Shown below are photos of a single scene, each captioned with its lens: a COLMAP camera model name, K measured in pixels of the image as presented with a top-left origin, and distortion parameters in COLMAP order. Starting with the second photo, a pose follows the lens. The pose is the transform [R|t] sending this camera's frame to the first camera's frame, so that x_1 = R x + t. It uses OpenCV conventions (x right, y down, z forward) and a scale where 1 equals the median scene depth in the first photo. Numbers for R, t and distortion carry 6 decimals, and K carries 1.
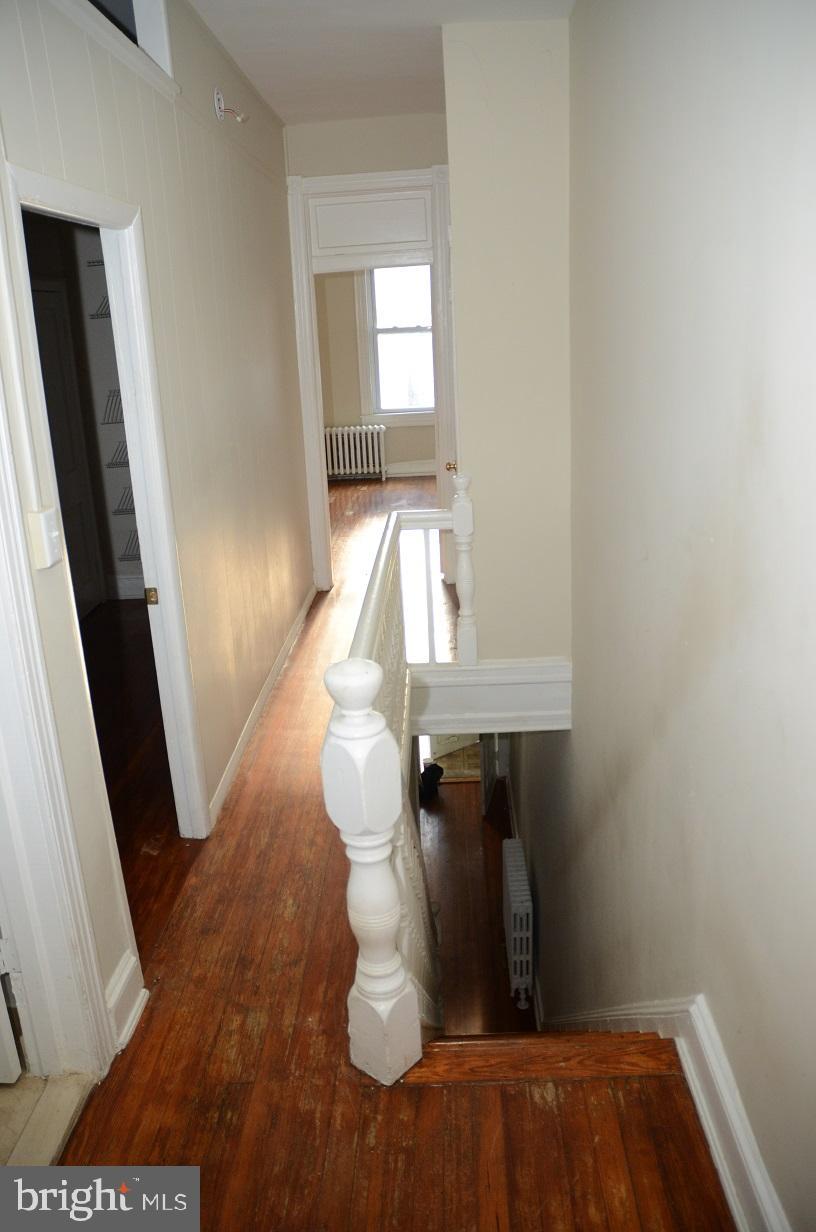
lens RADIAL K [[954.3, 0, 410.2], [0, 954.3, 614.7], [0, 0, 1]] dist [-0.105761, -0.002837]
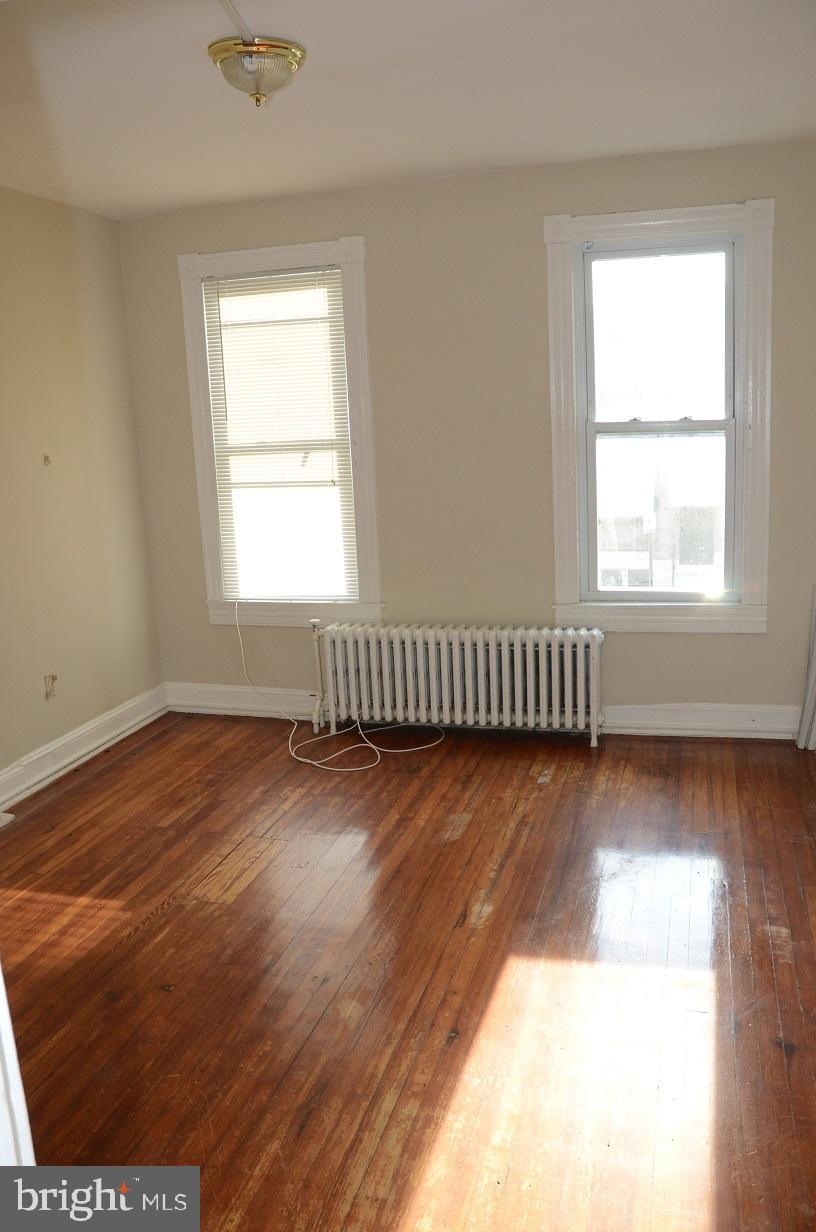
lens RADIAL K [[954.3, 0, 409.2], [0, 954.3, 617.3], [0, 0, 1]] dist [-0.105761, -0.002837]
pose [[0.968372, 0.042945, -0.245787, -0.004019], [-0.064243, 0.994779, -0.079299, -0.162153], [0.241099, 0.092581, 0.966075, 0.527803]]
